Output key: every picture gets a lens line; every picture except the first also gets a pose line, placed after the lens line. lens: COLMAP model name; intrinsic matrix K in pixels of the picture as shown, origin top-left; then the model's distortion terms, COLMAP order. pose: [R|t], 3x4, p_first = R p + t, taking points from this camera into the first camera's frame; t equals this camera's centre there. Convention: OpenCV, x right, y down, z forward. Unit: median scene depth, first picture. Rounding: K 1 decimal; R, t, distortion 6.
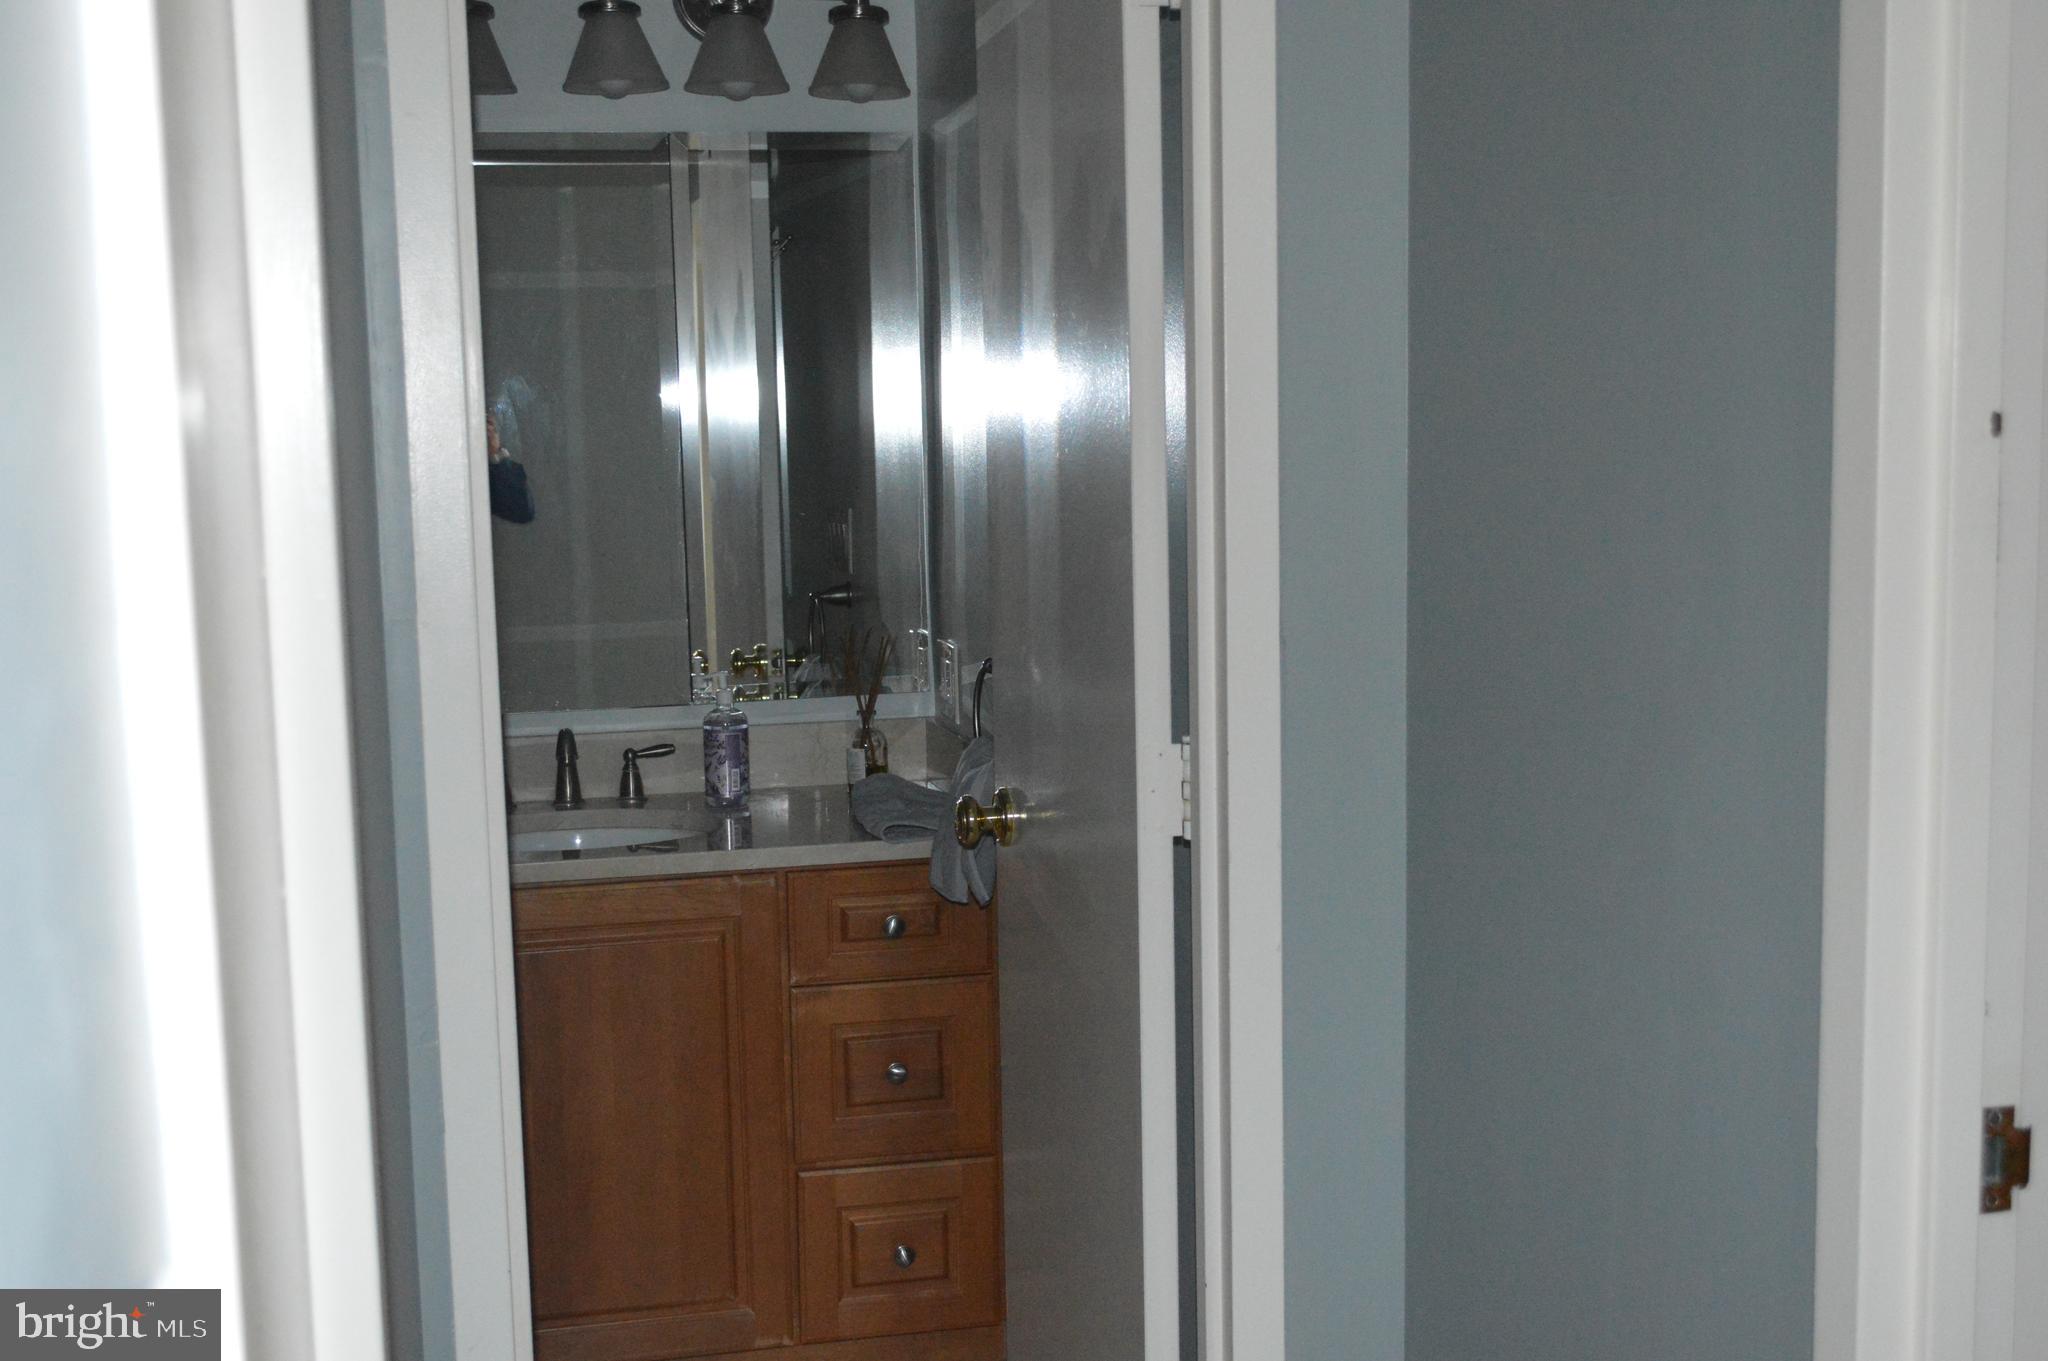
lens RADIAL K [[2341.0, 0, 1024.6], [0, 2341.0, 681.6], [0, 0, 1]] dist [-0.020834, 0.000000]
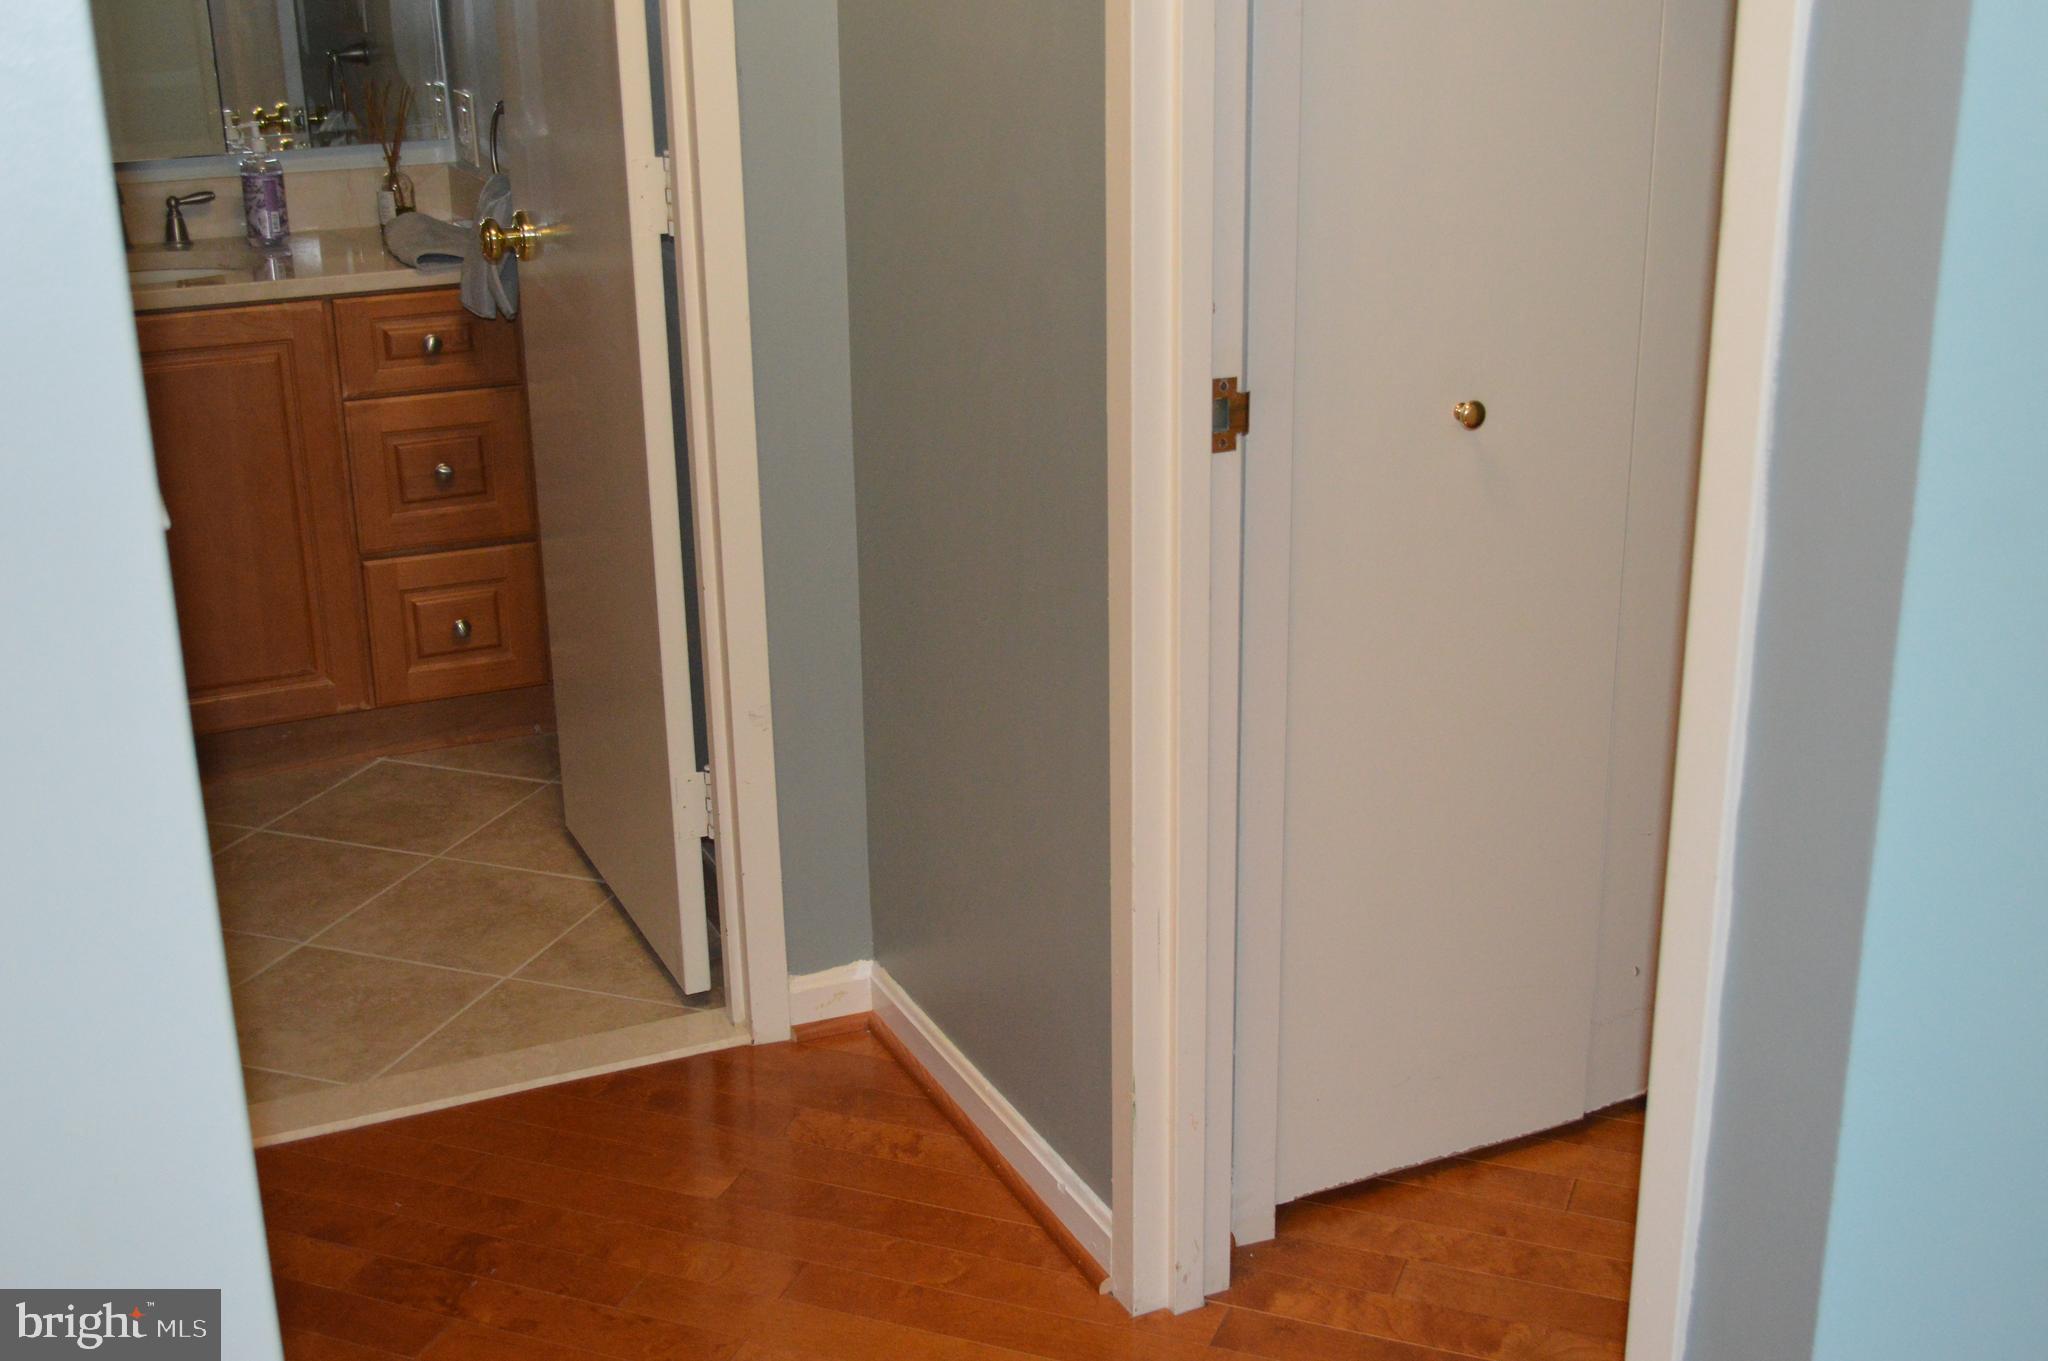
lens RADIAL K [[2341.0, 0, 1007.0], [0, 2341.0, 725.0], [0, 0, 1]] dist [-0.020834, 0.000000]
pose [[0.982310, -0.060667, 0.177164, 0.006537], [0.017625, 0.971820, 0.235063, 0.021446], [-0.186432, -0.227782, 0.955698, -0.182650]]
